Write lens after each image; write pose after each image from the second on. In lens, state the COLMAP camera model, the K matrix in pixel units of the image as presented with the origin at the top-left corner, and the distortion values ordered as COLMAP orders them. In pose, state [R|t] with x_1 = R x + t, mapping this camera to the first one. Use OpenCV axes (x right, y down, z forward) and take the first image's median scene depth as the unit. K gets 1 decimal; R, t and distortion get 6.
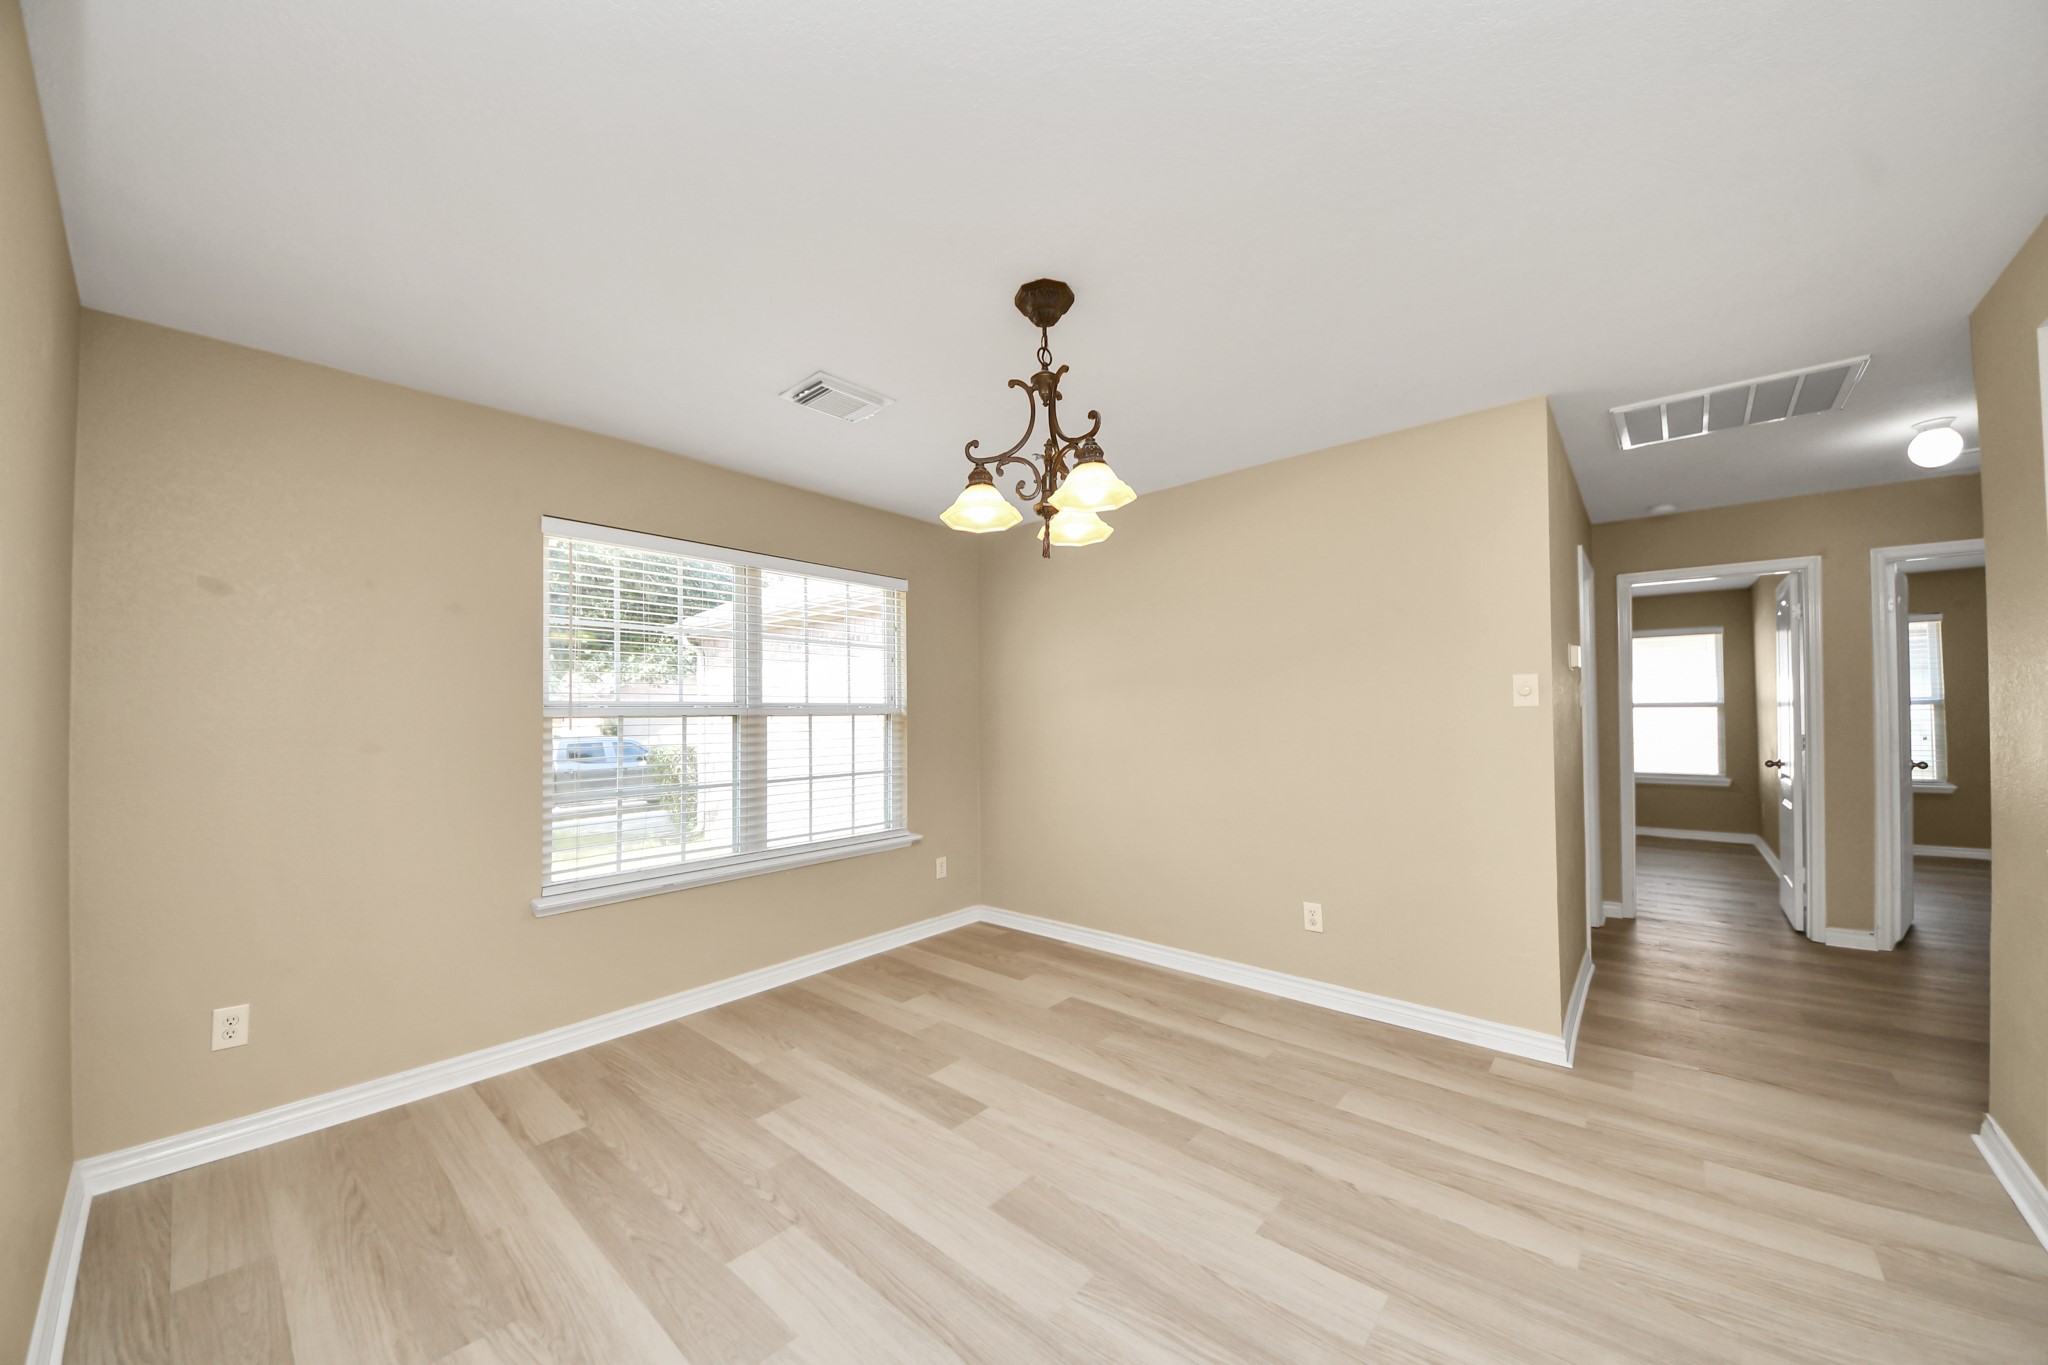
lens RADIAL K [[747.0, 0, 1042.7], [0, 747.0, 713.9], [0, 0, 1]] dist [0.001682, -0.011328]
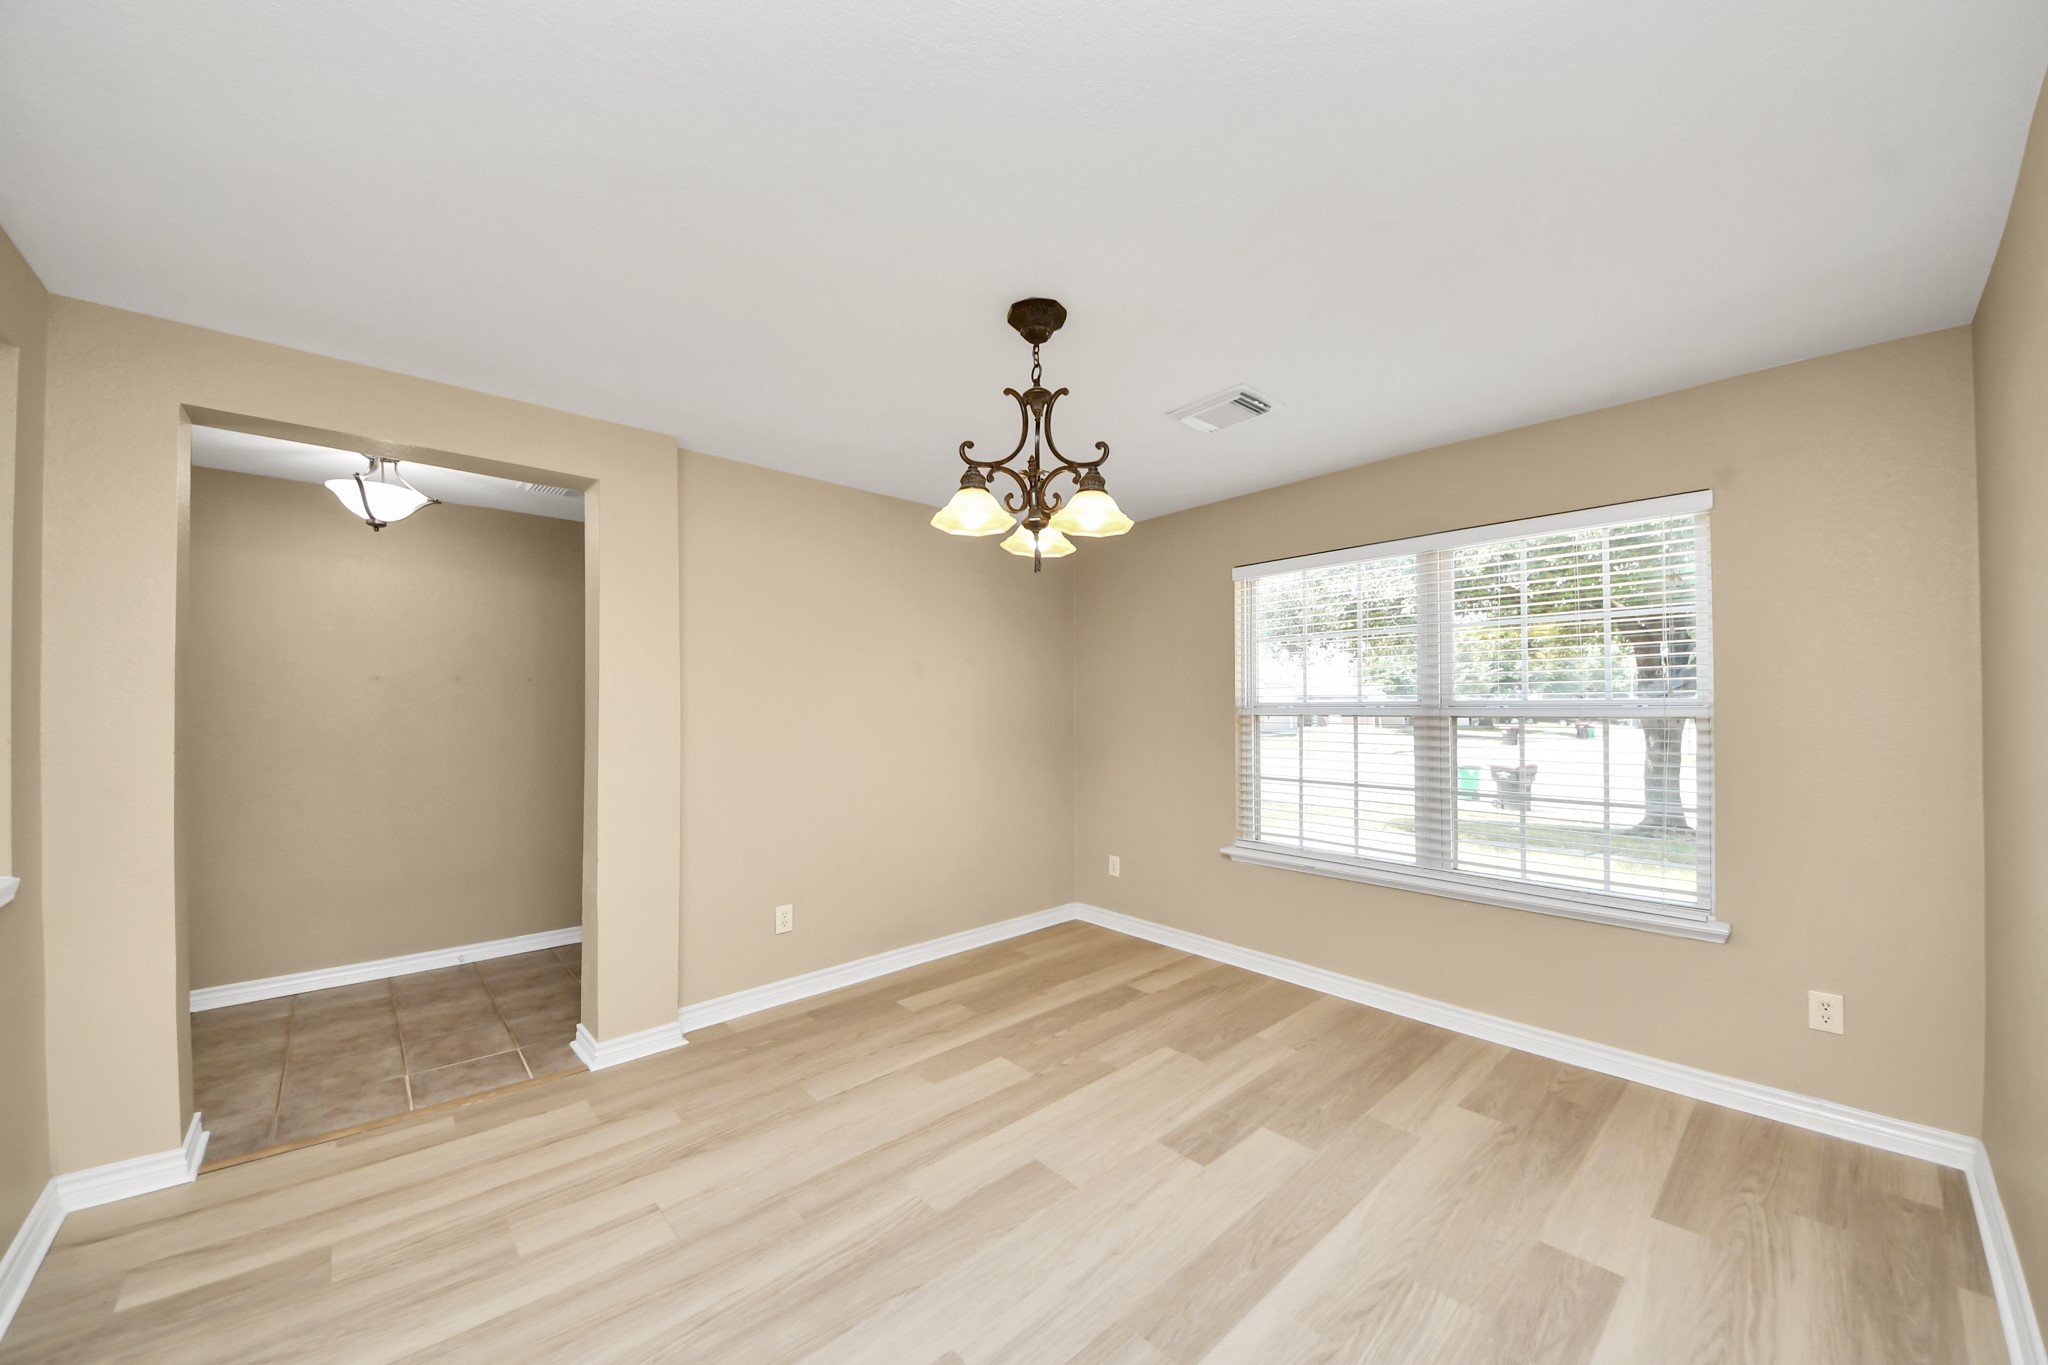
lens RADIAL K [[738.3, 0, 1014.3], [0, 738.3, 698.1], [0, 0, 1]] dist [0.001835, -0.011465]
pose [[-0.152481, -0.006124, -0.988287, 0.816277], [-0.010023, 0.999939, -0.004650, -0.015965], [0.988256, 0.009196, -0.152533, 0.902981]]
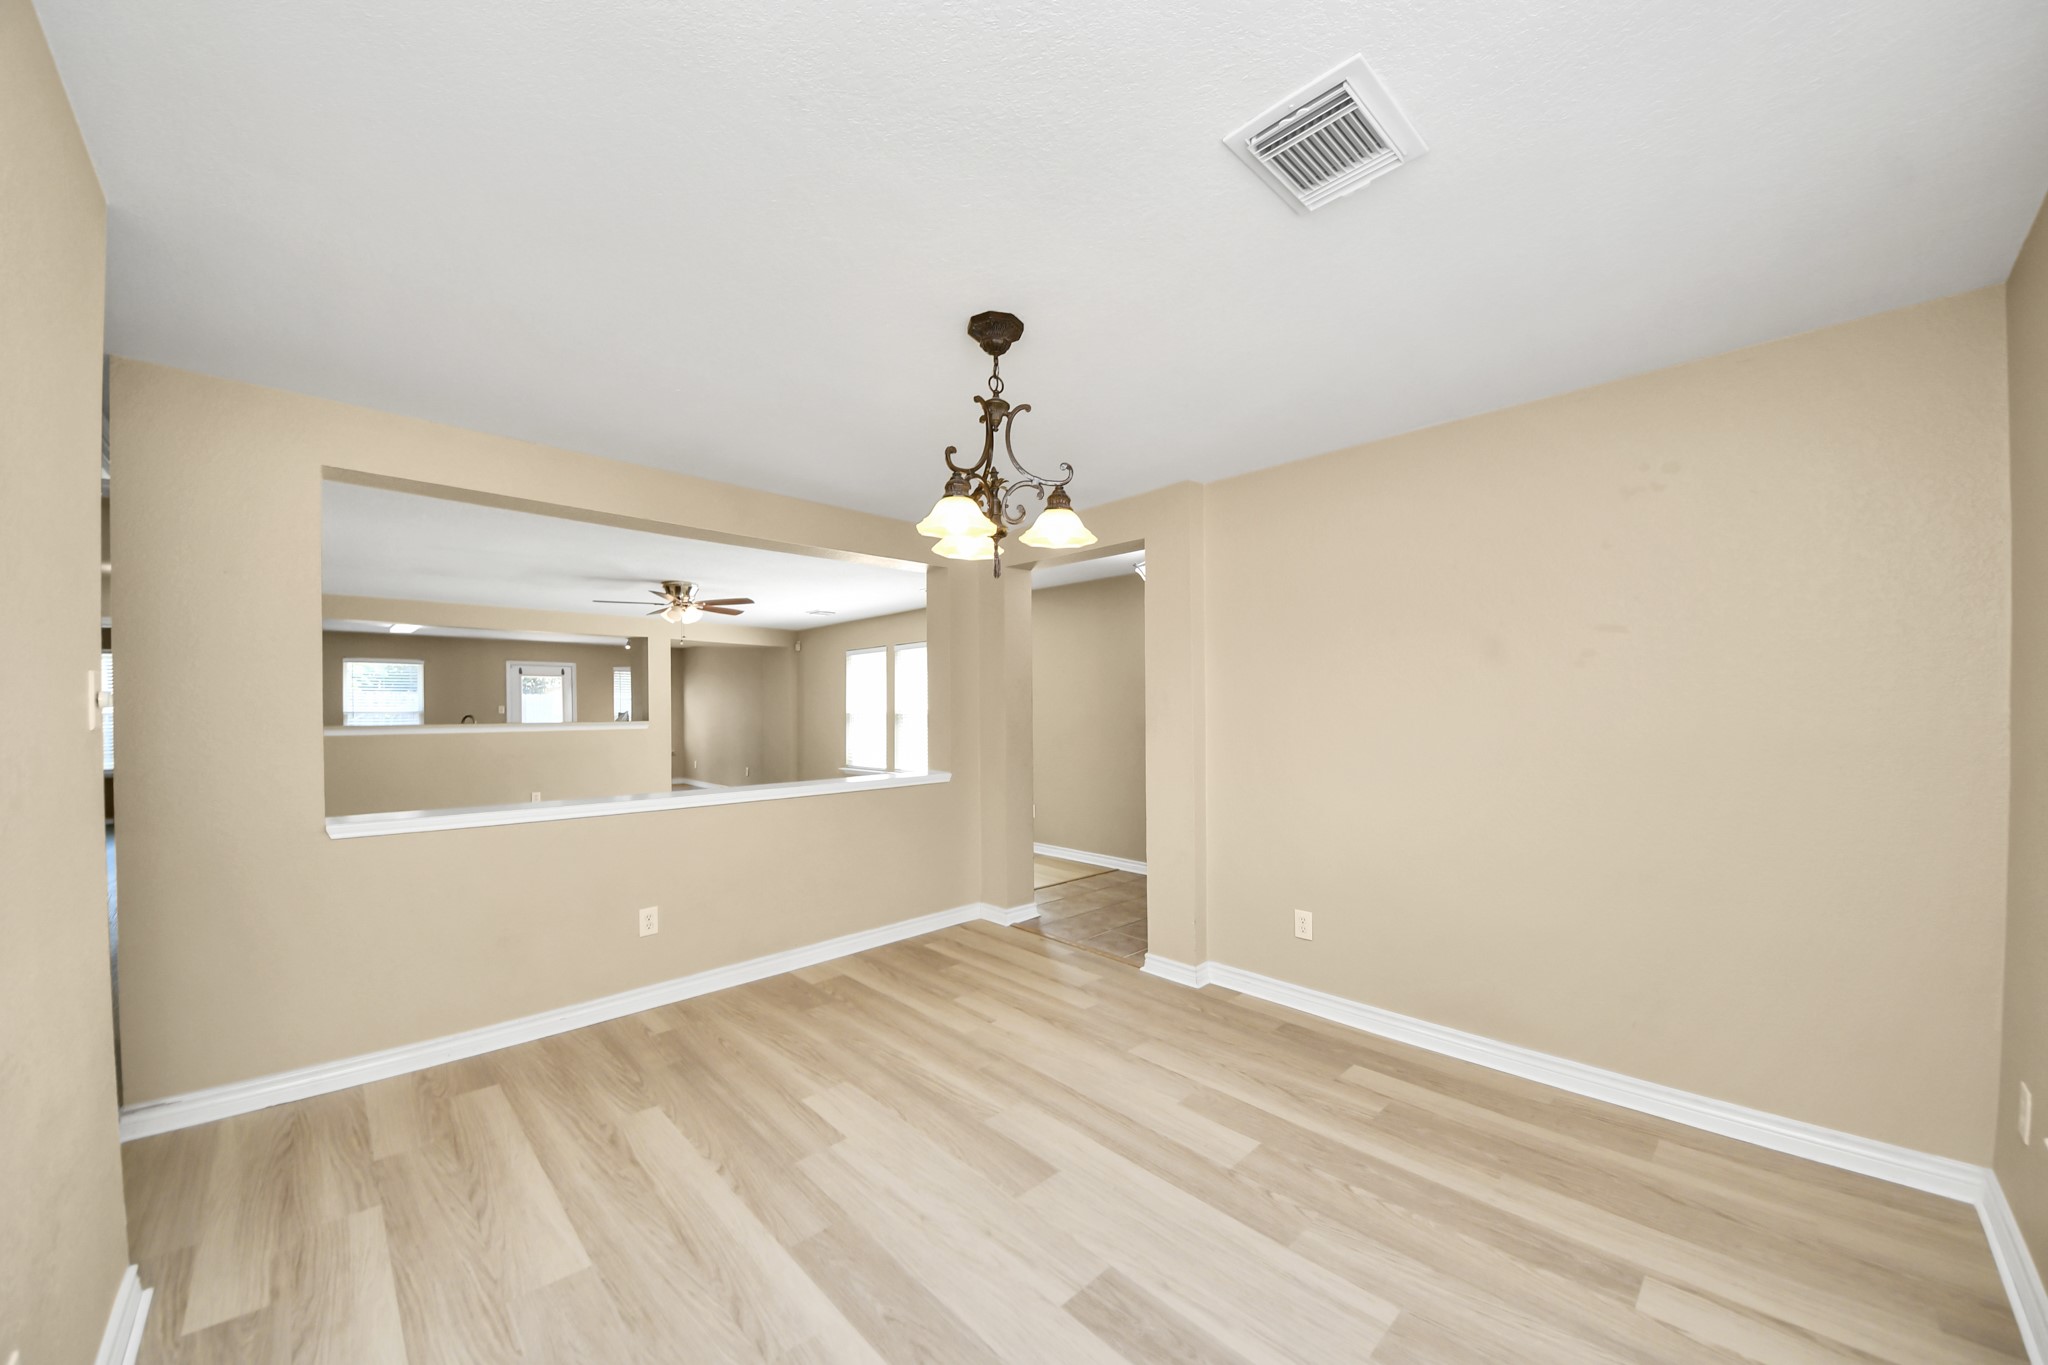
lens RADIAL K [[738.3, 0, 1014.3], [0, 738.3, 698.1], [0, 0, 1]] dist [0.001835, -0.011465]
pose [[-0.992296, 0.005469, 0.123771, -0.115076], [0.006750, 0.999928, 0.009936, -0.035841], [-0.123708, 0.010695, -0.992261, 1.658448]]
